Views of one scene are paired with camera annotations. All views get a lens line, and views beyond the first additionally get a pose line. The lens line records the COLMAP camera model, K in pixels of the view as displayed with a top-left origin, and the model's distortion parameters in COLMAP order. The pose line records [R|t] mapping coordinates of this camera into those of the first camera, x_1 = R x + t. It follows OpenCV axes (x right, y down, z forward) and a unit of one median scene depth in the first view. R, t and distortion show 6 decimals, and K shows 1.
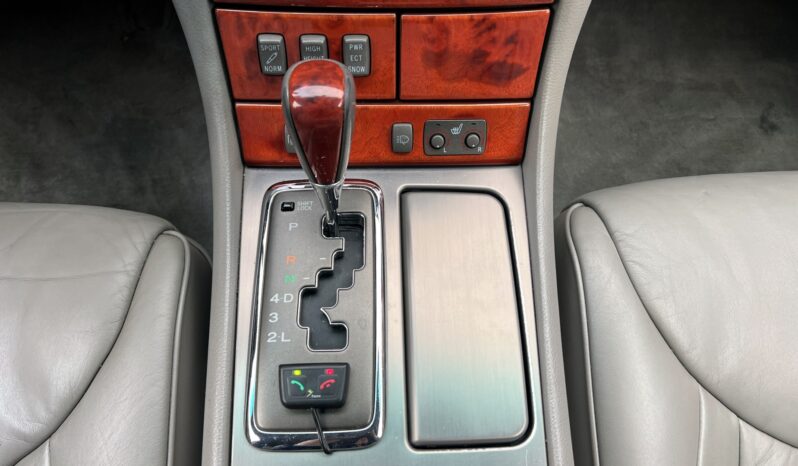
lens RADIAL K [[616.4, 0, 395.7], [0, 616.4, 232.9], [0, 0, 1]] dist [0.074943, -0.131909]
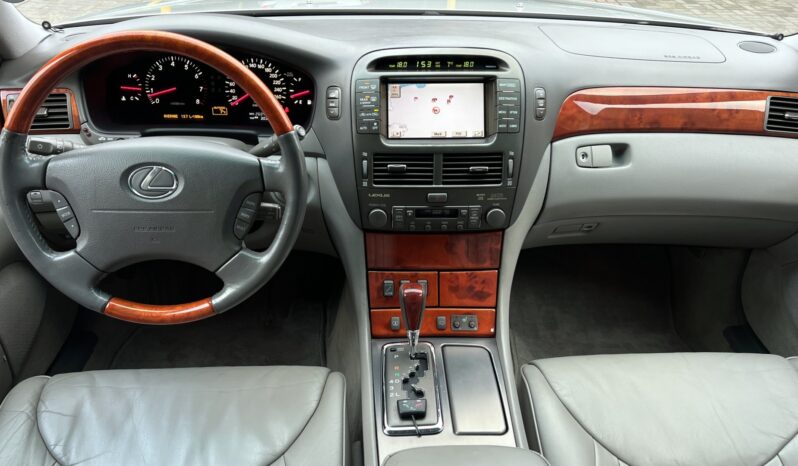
lens RADIAL K [[616.4, 0, 395.7], [0, 616.4, 232.9], [0, 0, 1]] dist [0.074943, -0.131909]
pose [[0.999895, -0.014206, 0.003023, -0.169178], [0.013604, 0.843156, -0.537497, 0.836710], [0.005086, 0.537482, 0.843260, -1.181959]]
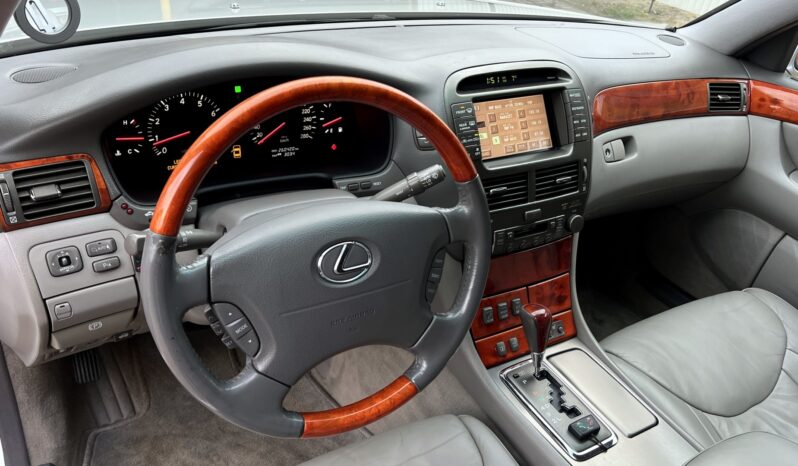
lens RADIAL K [[616.4, 0, 395.7], [0, 616.4, 232.9], [0, 0, 1]] dist [0.074943, -0.131909]
pose [[0.876141, -0.199918, 0.438645, -1.461119], [0.393151, 0.822886, -0.410232, 0.284665], [-0.278942, 0.531875, 0.799563, -0.959247]]
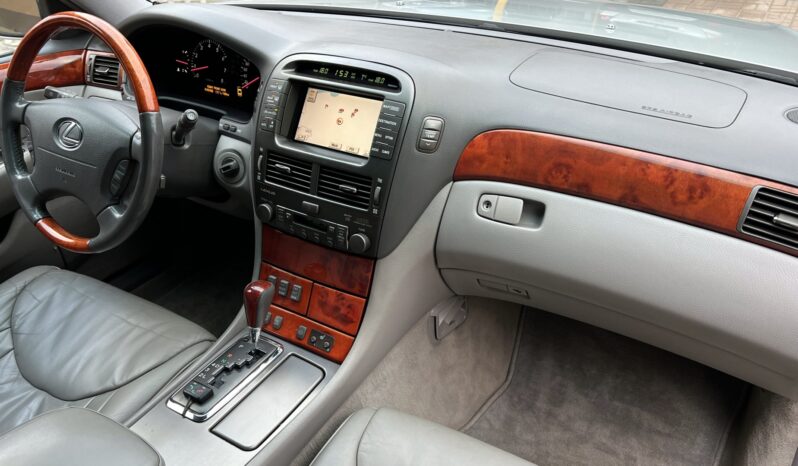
lens RADIAL K [[616.4, 0, 395.7], [0, 616.4, 232.9], [0, 0, 1]] dist [0.074943, -0.131909]
pose [[0.836231, 0.246532, -0.489837, 1.395037], [-0.470668, 0.781047, -0.410411, 0.351087], [0.281406, 0.573749, 0.769170, -0.919800]]
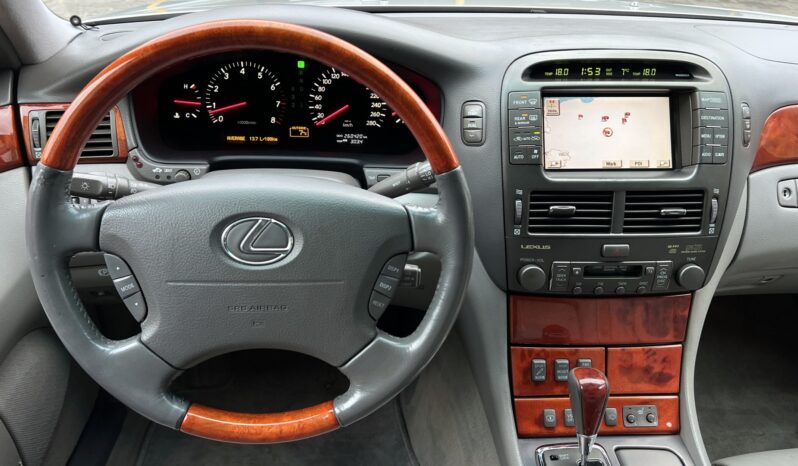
lens RADIAL K [[625.5, 0, 399.0], [0, 625.5, 233.0], [0, 0, 1]] dist [0.078864, -0.167973]
pose [[0.999610, -0.014980, 0.023572, -0.639543], [0.025543, 0.831693, -0.554648, 0.397184], [-0.011296, 0.555034, 0.831751, -0.773153]]
